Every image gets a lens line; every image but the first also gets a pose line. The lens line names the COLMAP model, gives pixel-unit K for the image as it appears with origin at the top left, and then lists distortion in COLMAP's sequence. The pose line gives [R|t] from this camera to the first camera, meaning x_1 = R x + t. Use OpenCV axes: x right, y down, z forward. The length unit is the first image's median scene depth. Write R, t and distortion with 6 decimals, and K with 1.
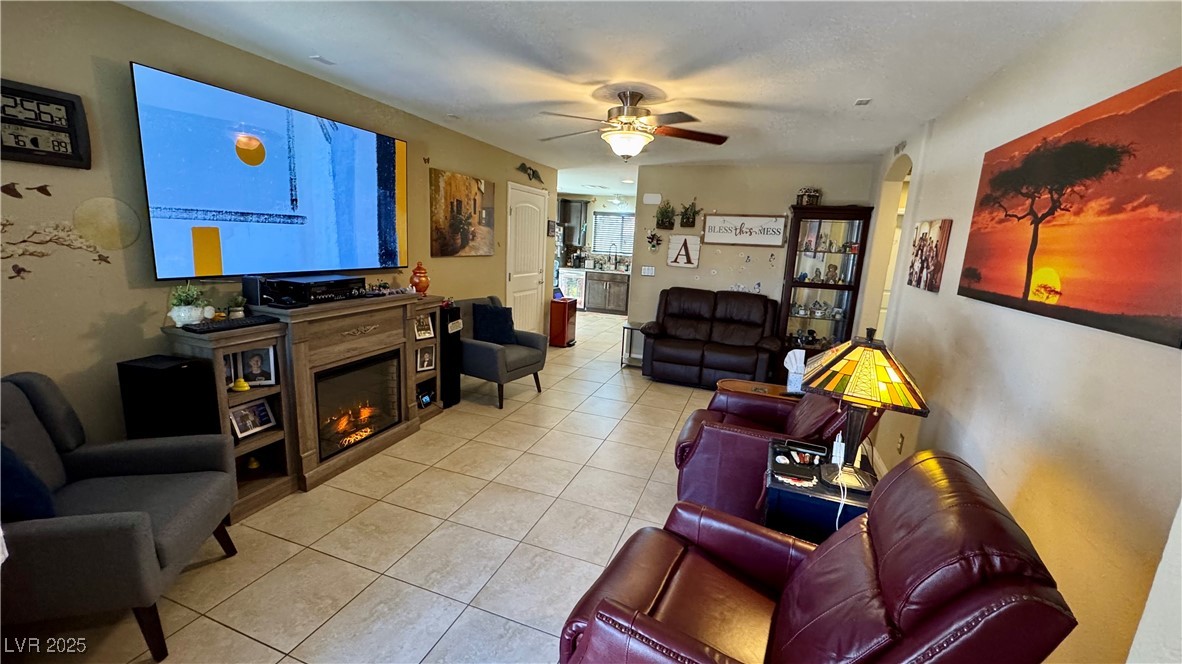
lens RADIAL K [[473.4, 0, 587.9], [0, 473.4, 333.4], [0, 0, 1]] dist [-0.003679, -0.000240]
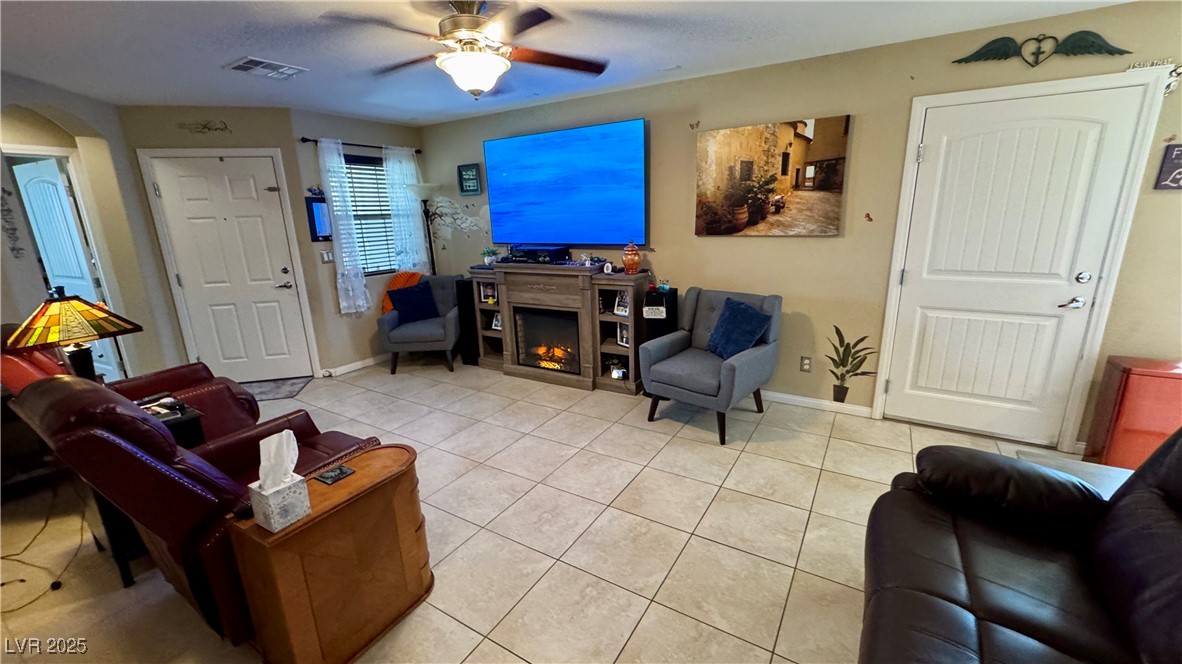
lens RADIAL K [[473.4, 0, 587.3], [0, 473.4, 331.3], [0, 0, 1]] dist [-0.003679, -0.000240]
pose [[-0.203874, 0.197410, -0.958887, 0.553980], [-0.171688, 0.957070, 0.233539, -0.151808], [0.963825, 0.212242, -0.161229, 0.919830]]
